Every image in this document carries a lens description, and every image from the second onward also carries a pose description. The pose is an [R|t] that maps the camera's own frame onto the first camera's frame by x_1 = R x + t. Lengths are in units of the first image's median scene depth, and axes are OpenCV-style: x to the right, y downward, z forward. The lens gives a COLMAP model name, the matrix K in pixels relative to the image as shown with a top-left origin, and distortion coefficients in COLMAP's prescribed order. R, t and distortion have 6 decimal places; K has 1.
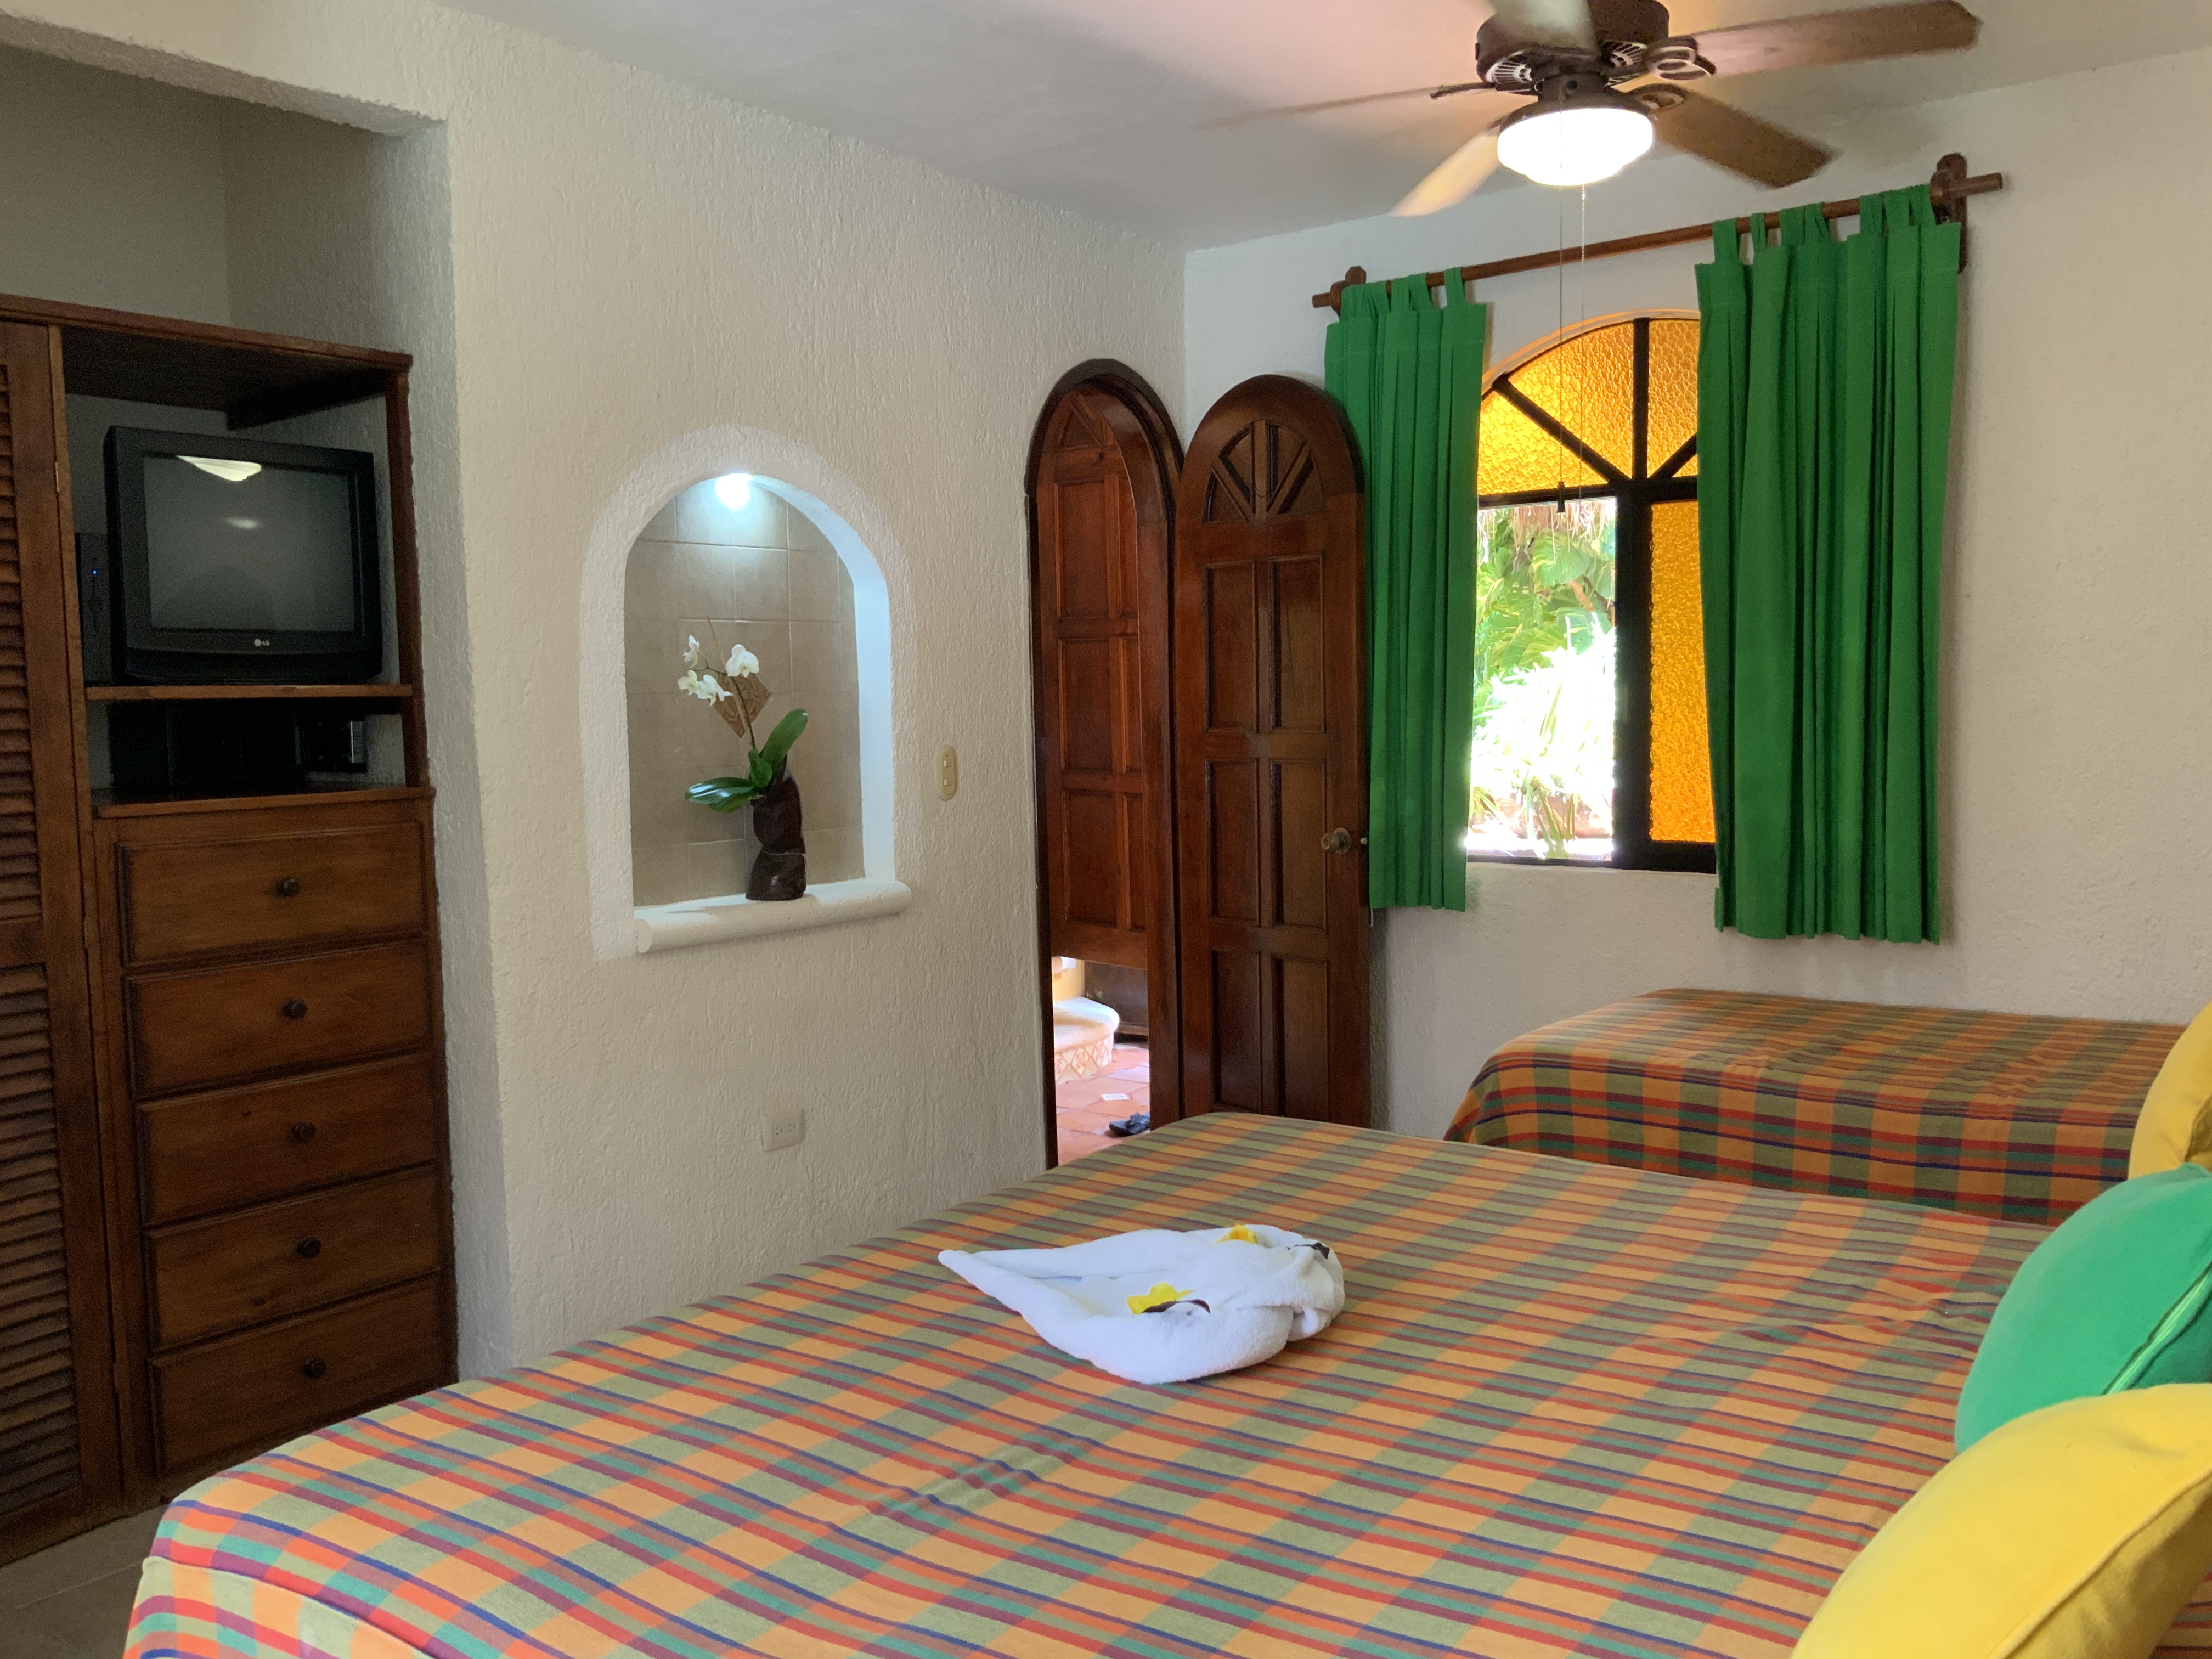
lens RADIAL K [[1821.5, 0, 1105.7], [0, 1821.5, 823.5], [0, 0, 1]] dist [0.089121, -0.196328]
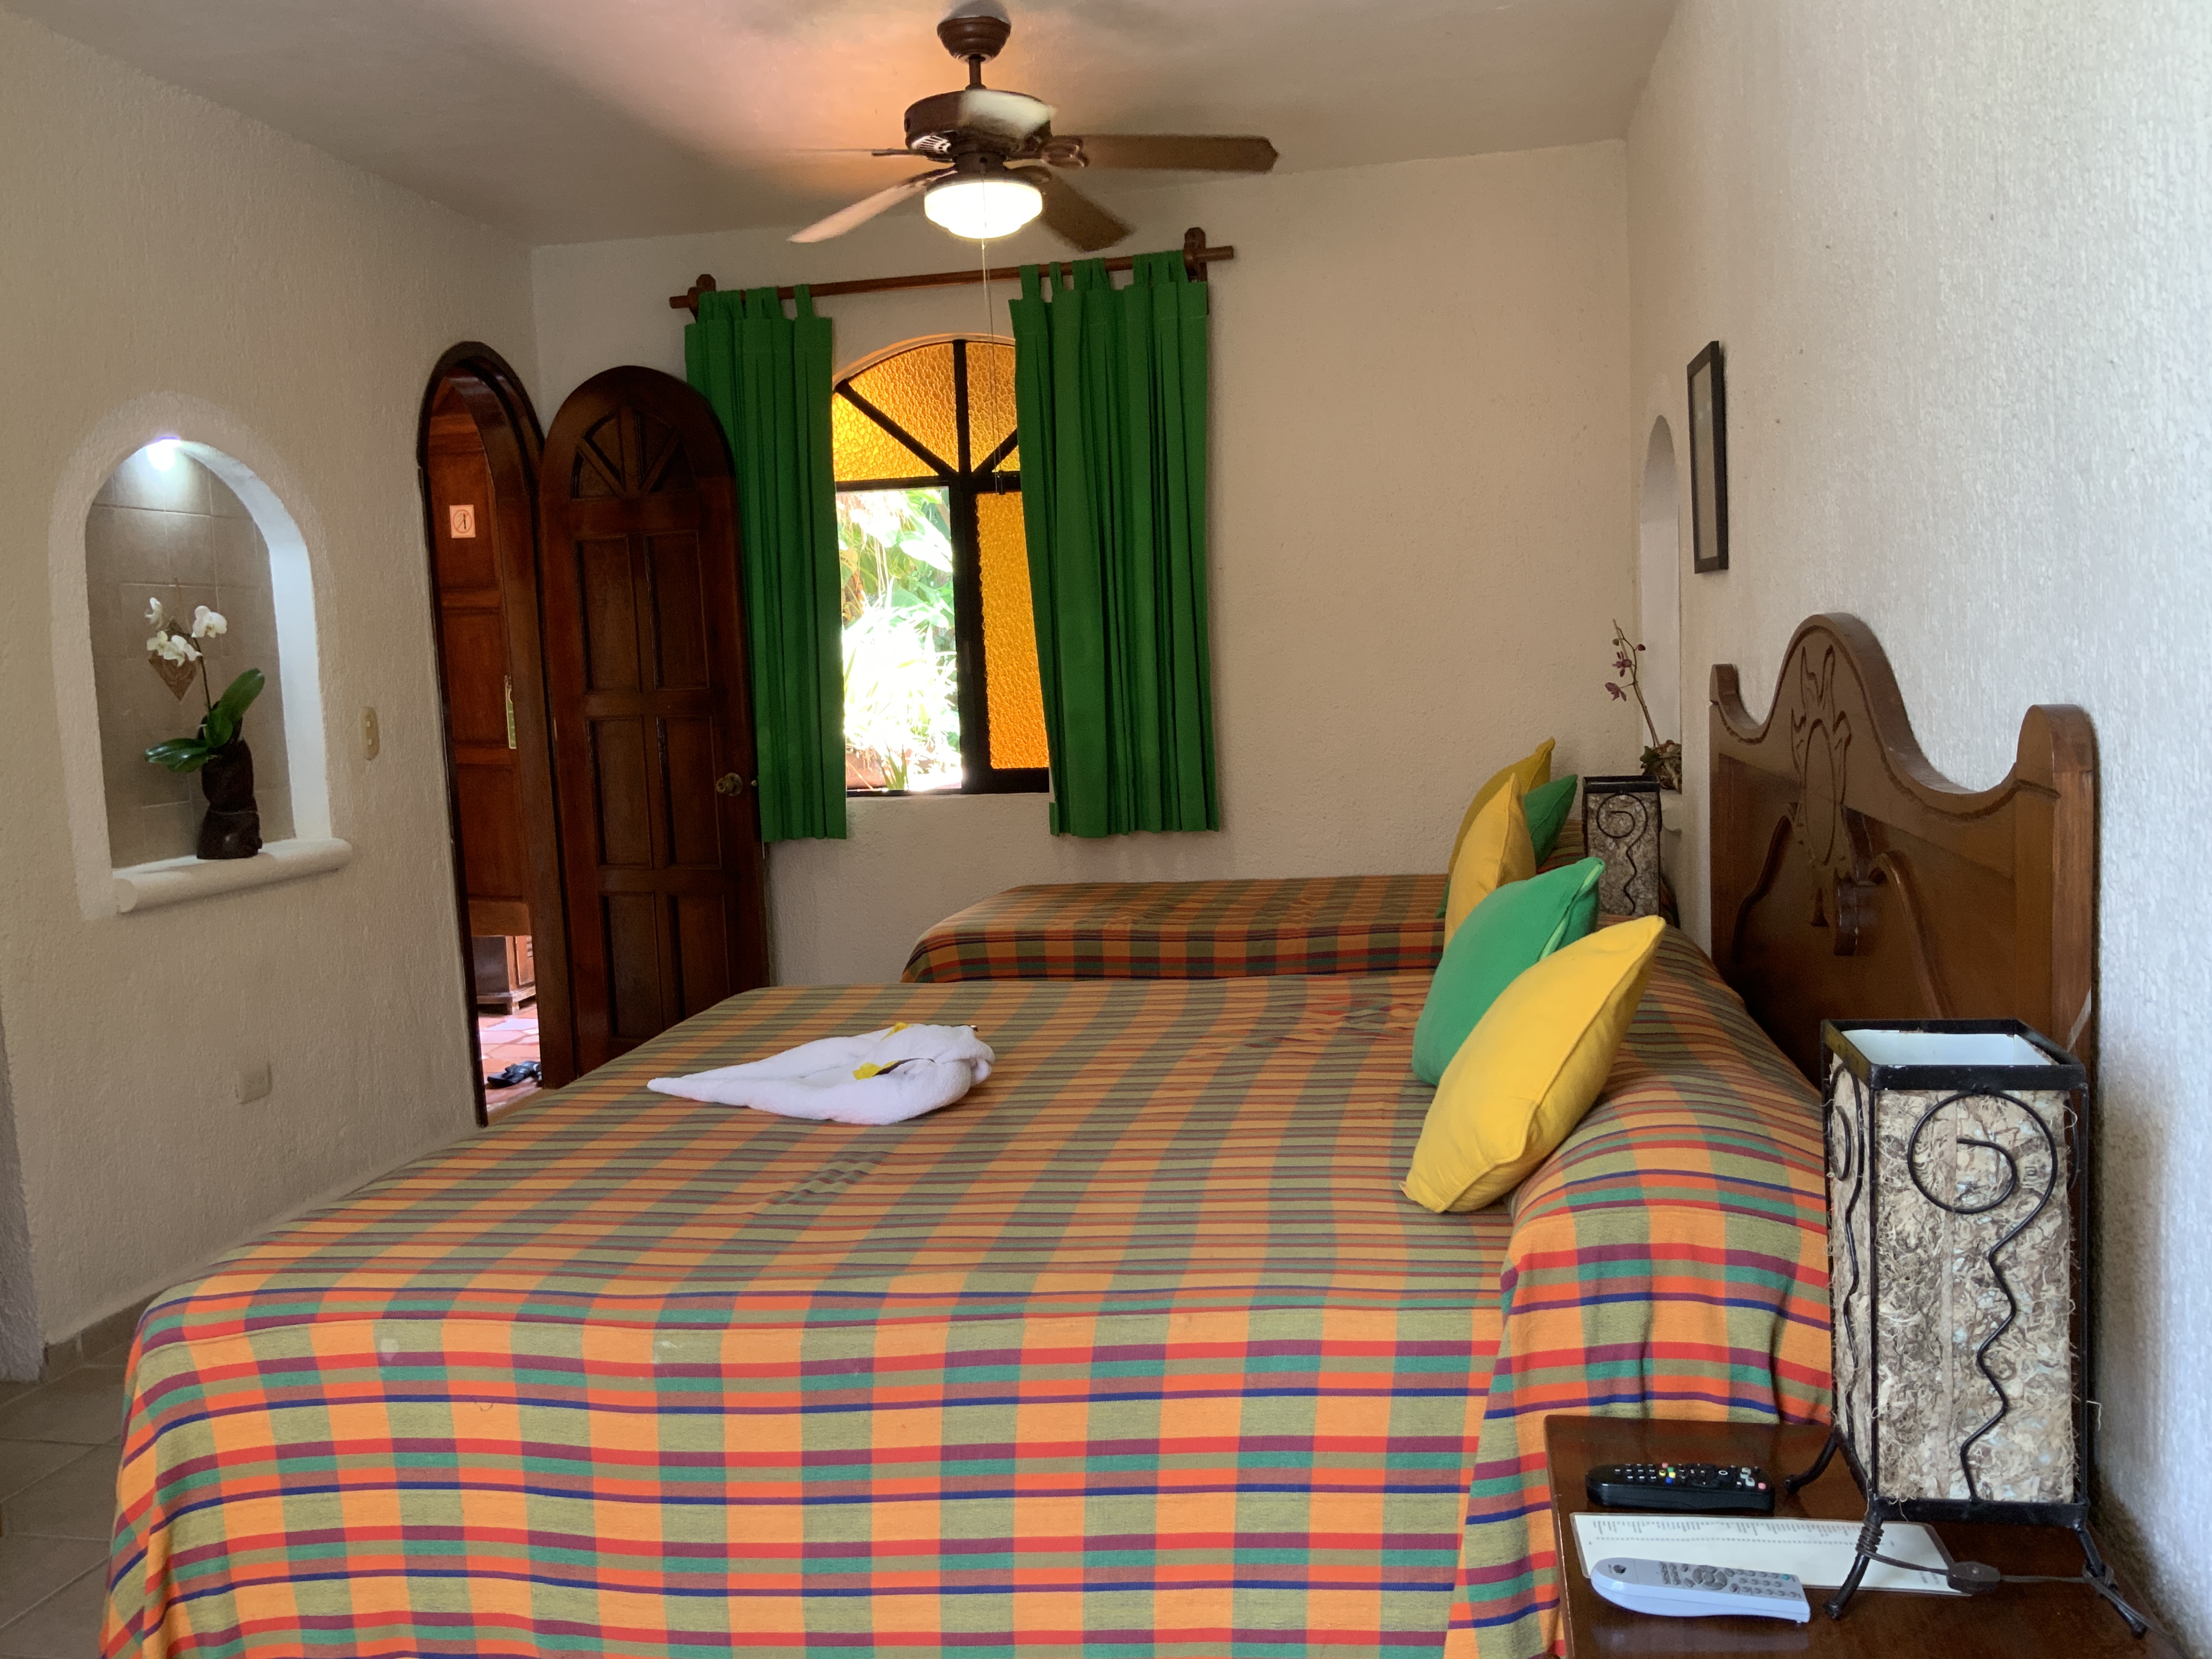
lens RADIAL K [[1821.5, 0, 1105.7], [0, 1821.5, 823.5], [0, 0, 1]] dist [0.089121, -0.196328]
pose [[0.893226, -0.058771, 0.445750, -0.198116], [0.057723, 0.998205, 0.015941, 0.033553], [-0.445887, 0.011491, 0.895016, -0.133805]]
